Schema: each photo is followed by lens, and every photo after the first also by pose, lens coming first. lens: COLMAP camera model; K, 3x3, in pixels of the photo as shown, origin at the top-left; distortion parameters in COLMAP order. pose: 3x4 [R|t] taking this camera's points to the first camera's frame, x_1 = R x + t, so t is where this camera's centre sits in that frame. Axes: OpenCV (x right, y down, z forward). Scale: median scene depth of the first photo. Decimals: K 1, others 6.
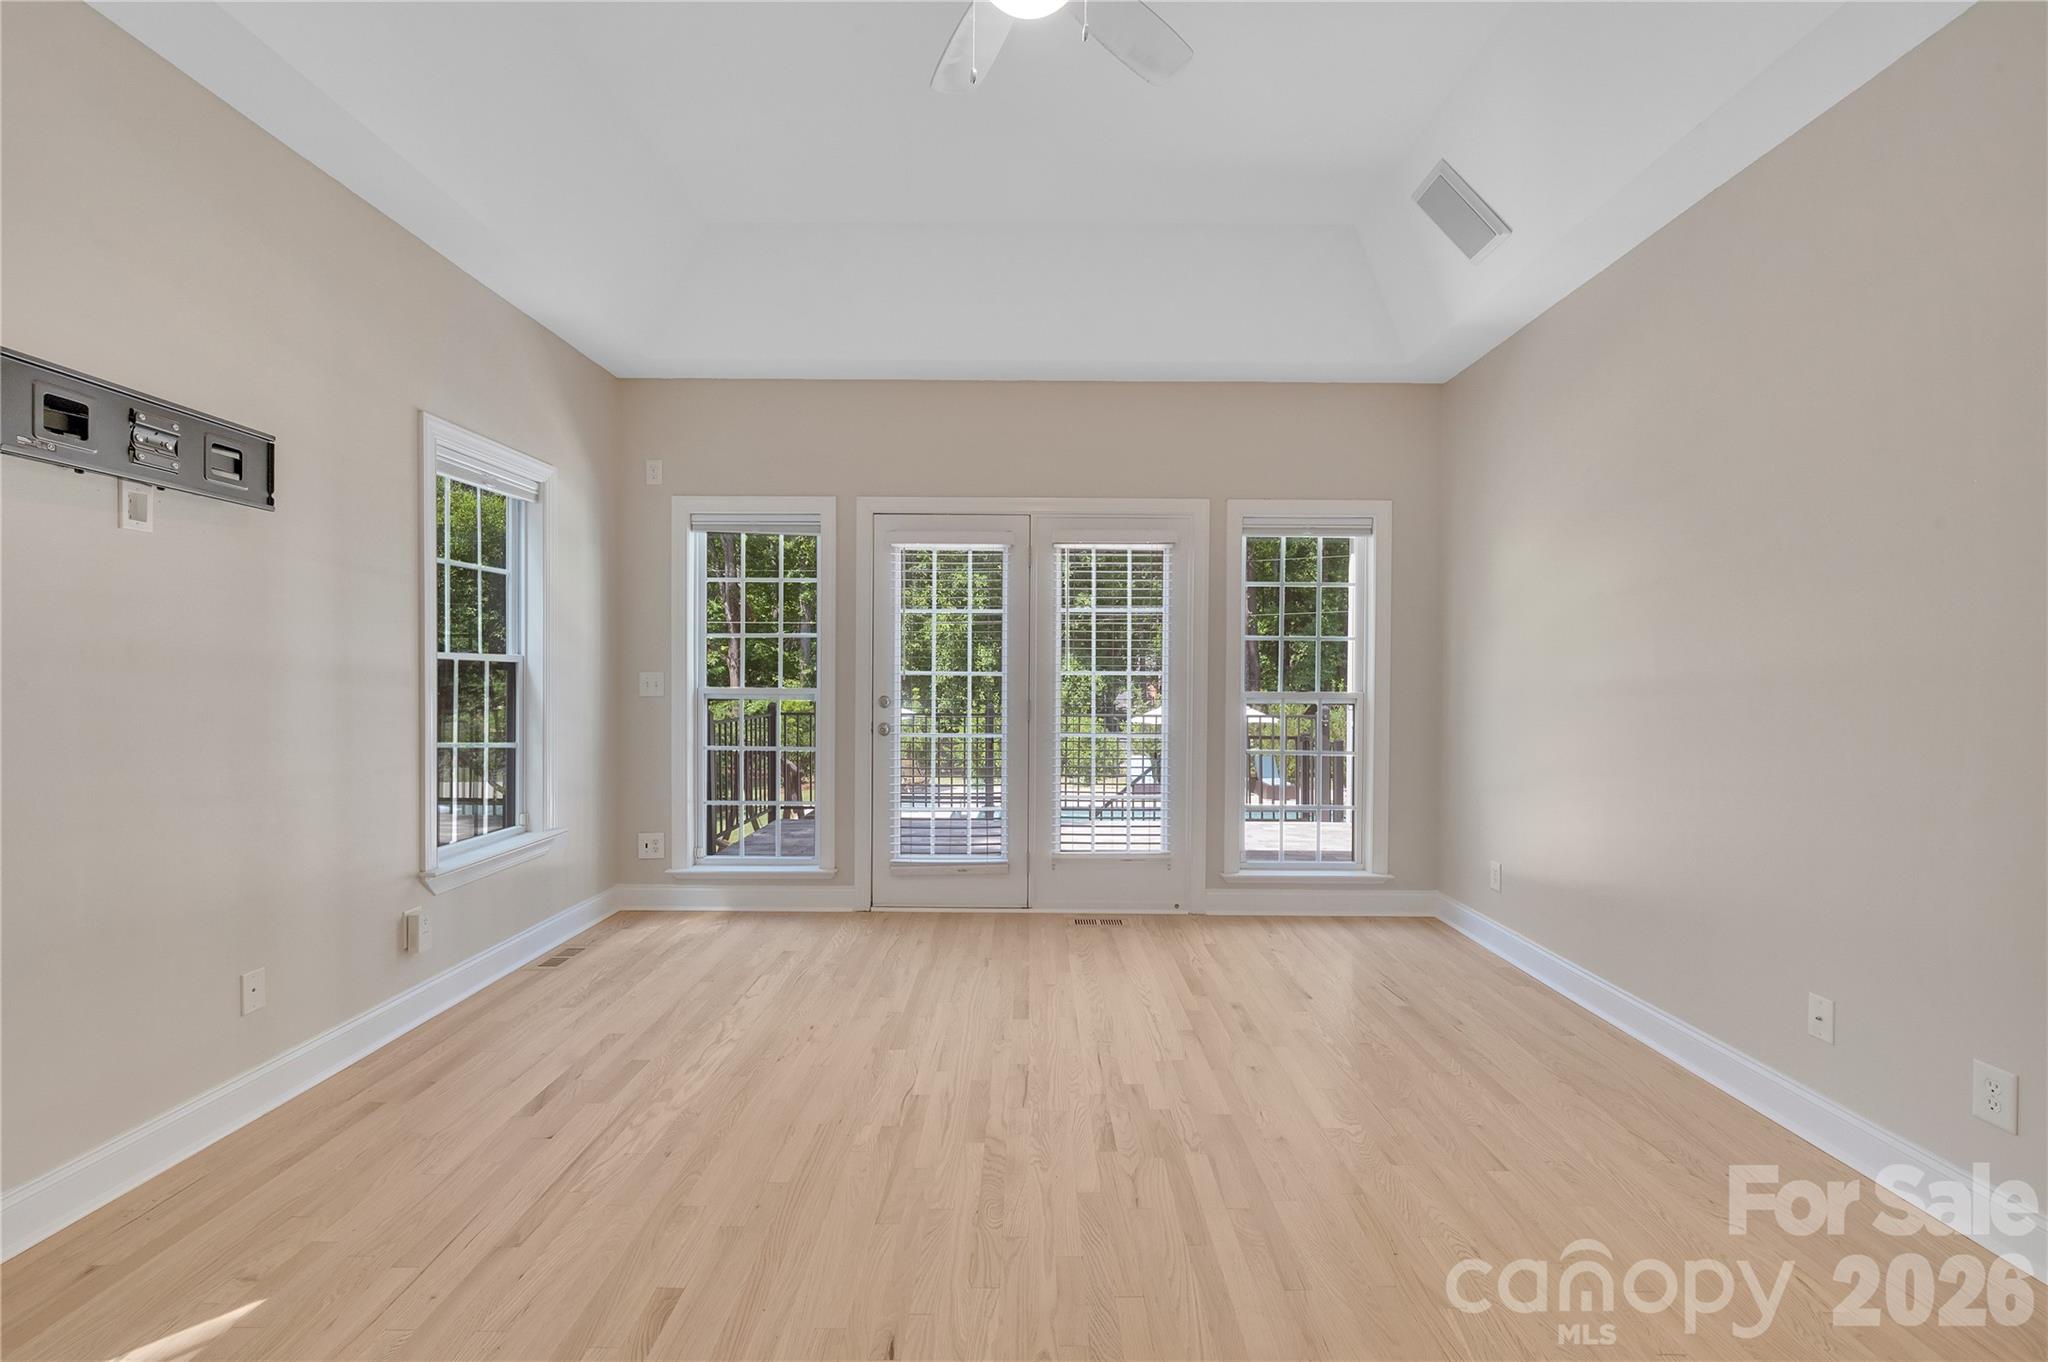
lens RADIAL K [[906.7, 0, 1024.0], [0, 906.7, 681.0], [0, 0, 1]] dist [0.000500, 0.000220]
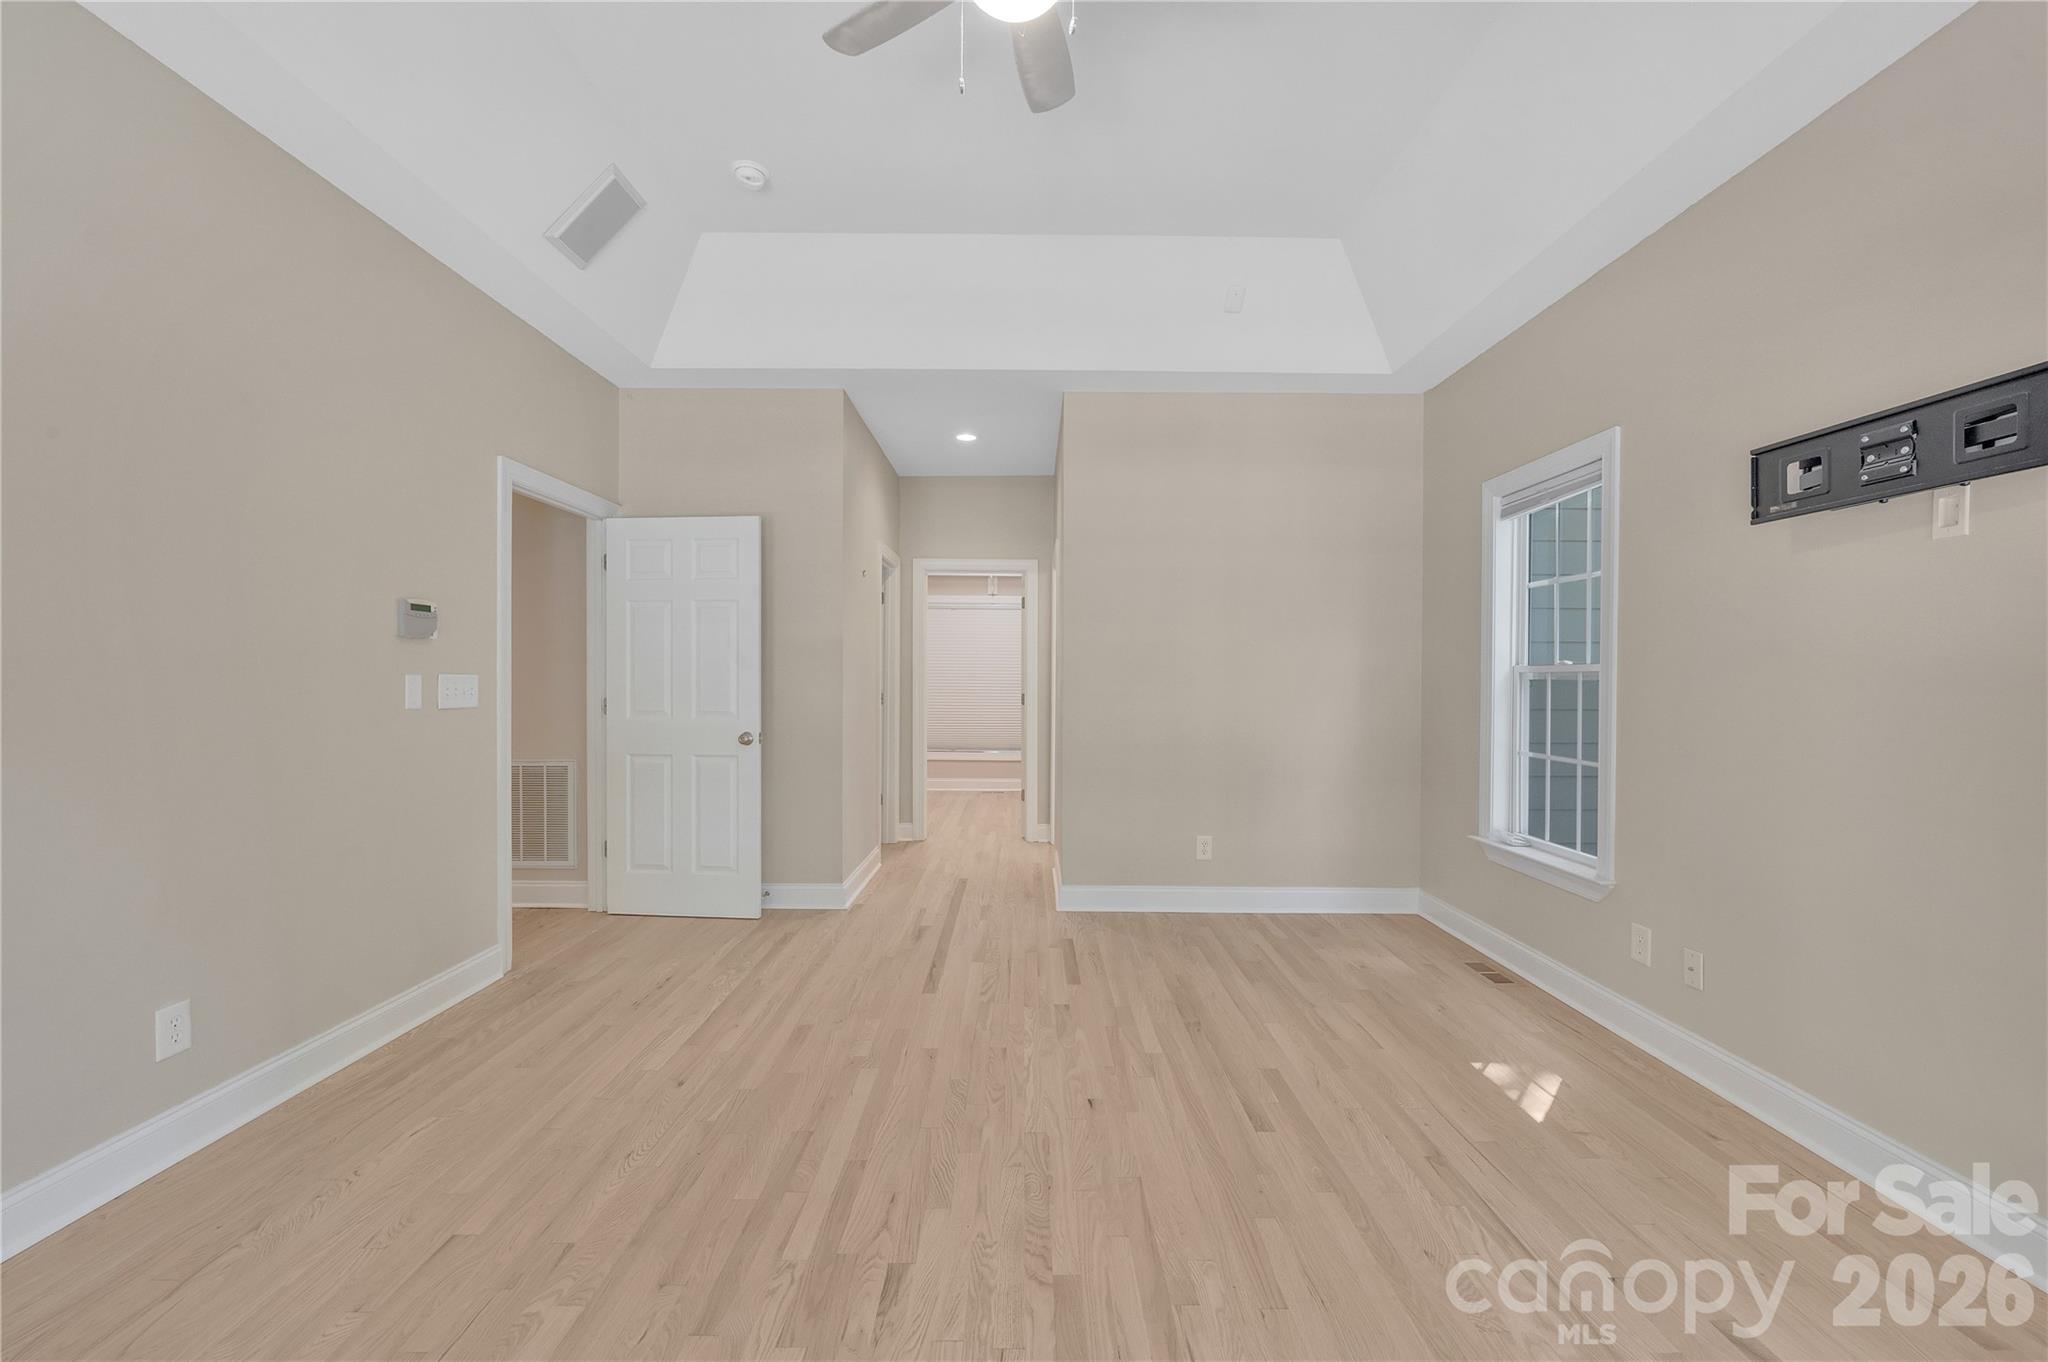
lens RADIAL K [[906.7, 0, 1024.0], [0, 906.7, 681.0], [0, 0, 1]] dist [0.000500, 0.000220]
pose [[-0.999911, -0.011436, -0.006883, -0.007281], [-0.011504, 0.999885, 0.009868, -0.013411], [0.006769, 0.009946, -0.999928, 1.910161]]
